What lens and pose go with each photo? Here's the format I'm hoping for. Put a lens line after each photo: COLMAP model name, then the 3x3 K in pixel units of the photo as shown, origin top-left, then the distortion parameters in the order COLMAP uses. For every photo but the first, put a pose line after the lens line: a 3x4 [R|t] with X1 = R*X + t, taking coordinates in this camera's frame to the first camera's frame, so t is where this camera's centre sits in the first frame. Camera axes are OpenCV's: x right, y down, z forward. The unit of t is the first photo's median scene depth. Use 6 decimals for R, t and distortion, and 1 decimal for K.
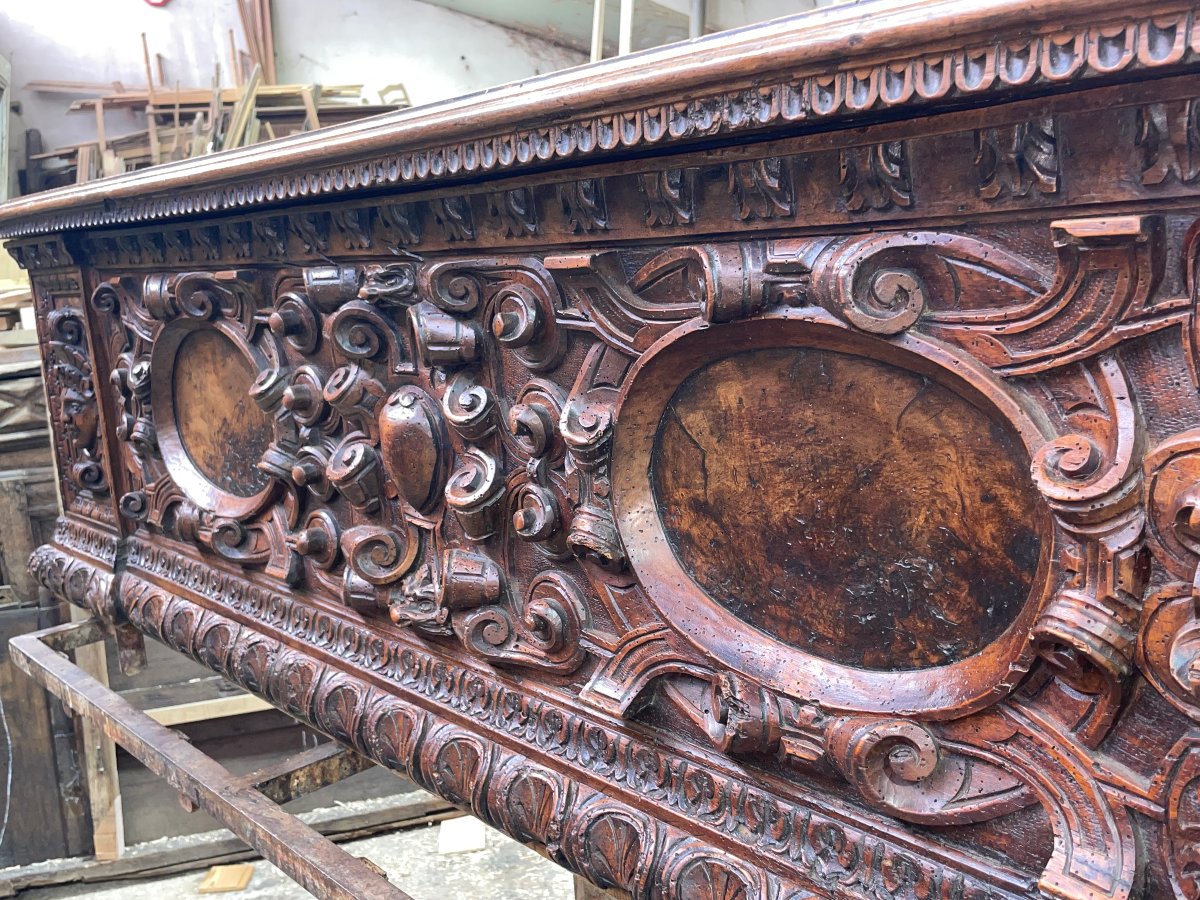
lens RADIAL K [[1134.5, 0, 600.0], [0, 1134.5, 450.0], [0, 0, 1]] dist [0.054369, -0.163694]
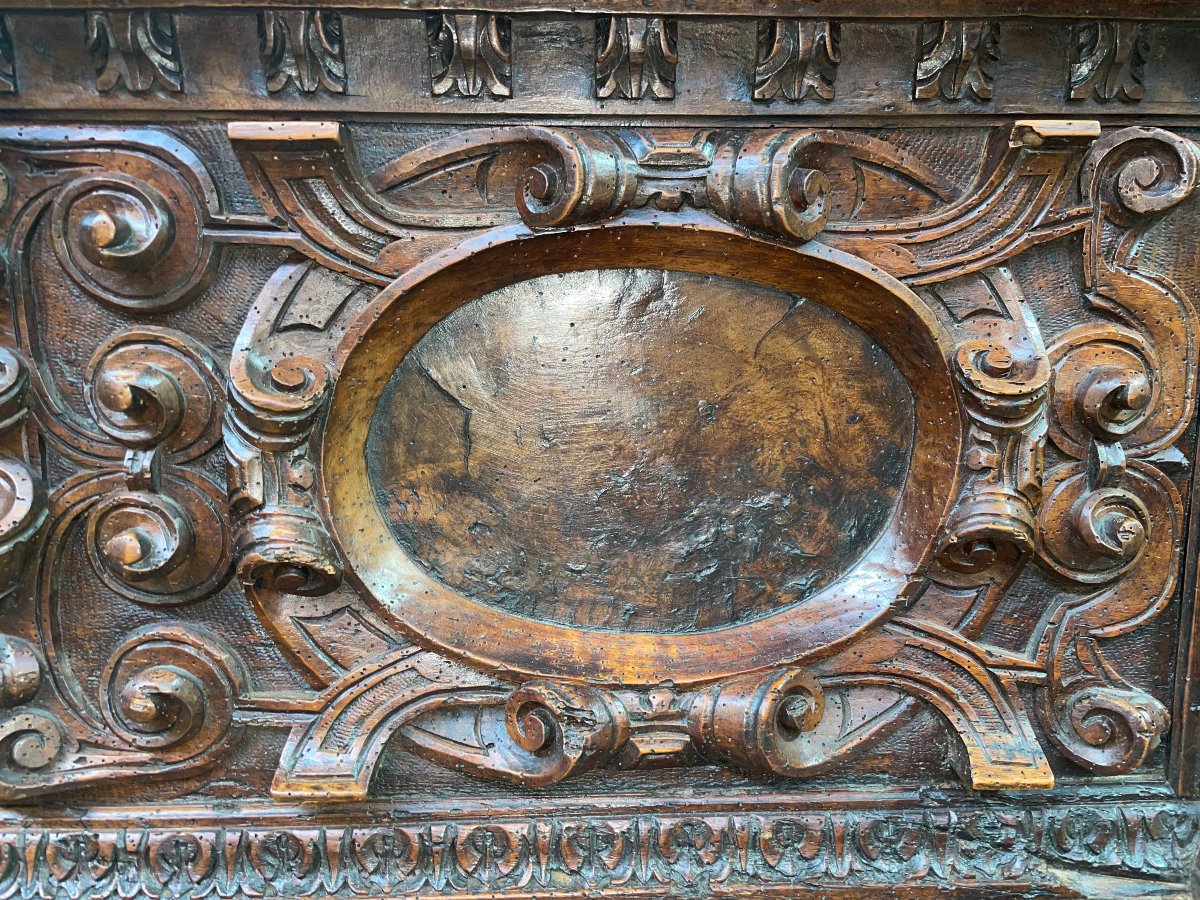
lens RADIAL K [[894.3, 0, 600.0], [0, 894.3, 450.0], [0, 0, 1]] dist [0.059591, -0.098255]
pose [[0.629189, -0.040944, 0.776173, -0.379976], [0.102940, 0.994204, -0.031001, 0.065325], [-0.770405, 0.099405, 0.629757, 0.621946]]
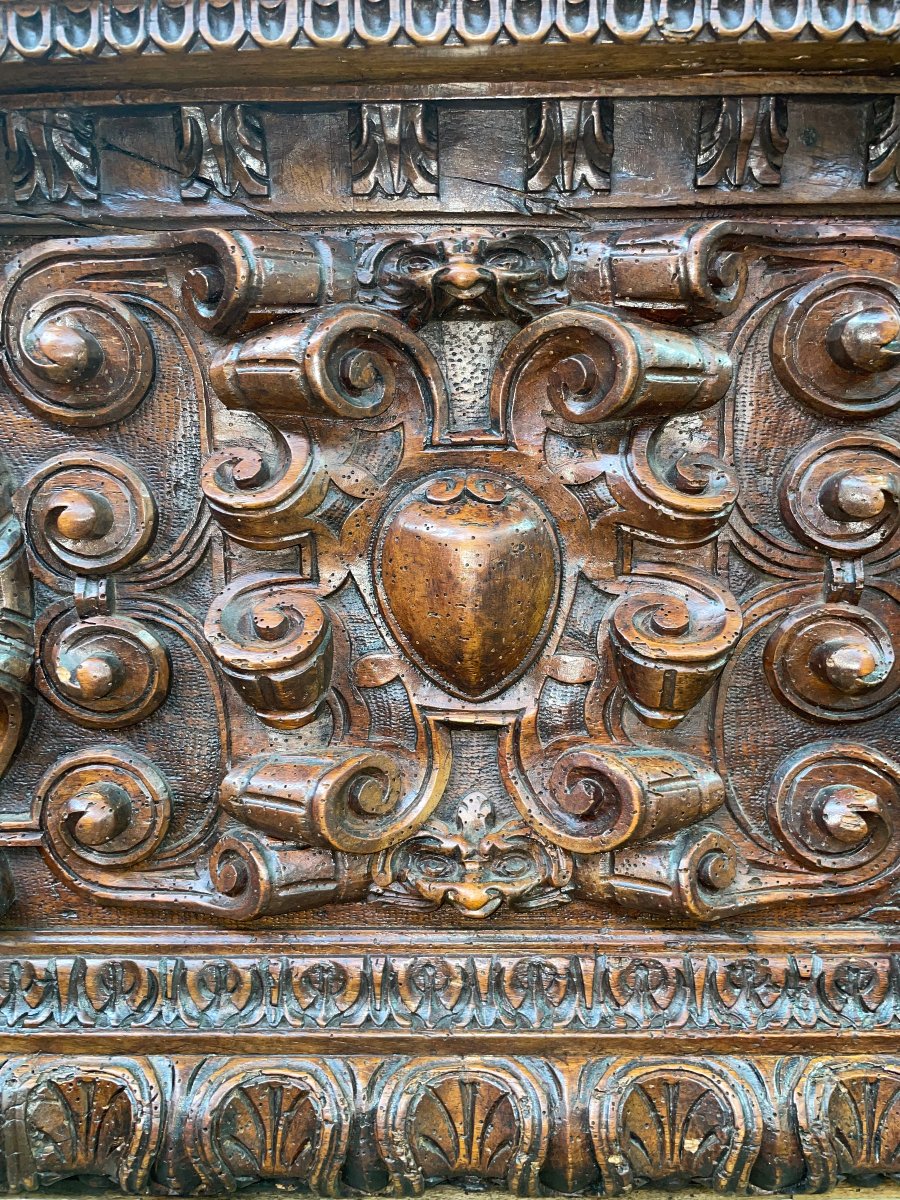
lens RADIAL K [[946.0, 0, 450.0], [0, 946.0, 578.3], [0, 0, 1]] dist [0.070896, -0.115571]
pose [[0.686924, -0.053288, 0.724773, -0.764729], [0.105596, 0.994043, -0.026997, 0.010387], [-0.719017, 0.095078, 0.688459, 1.042894]]
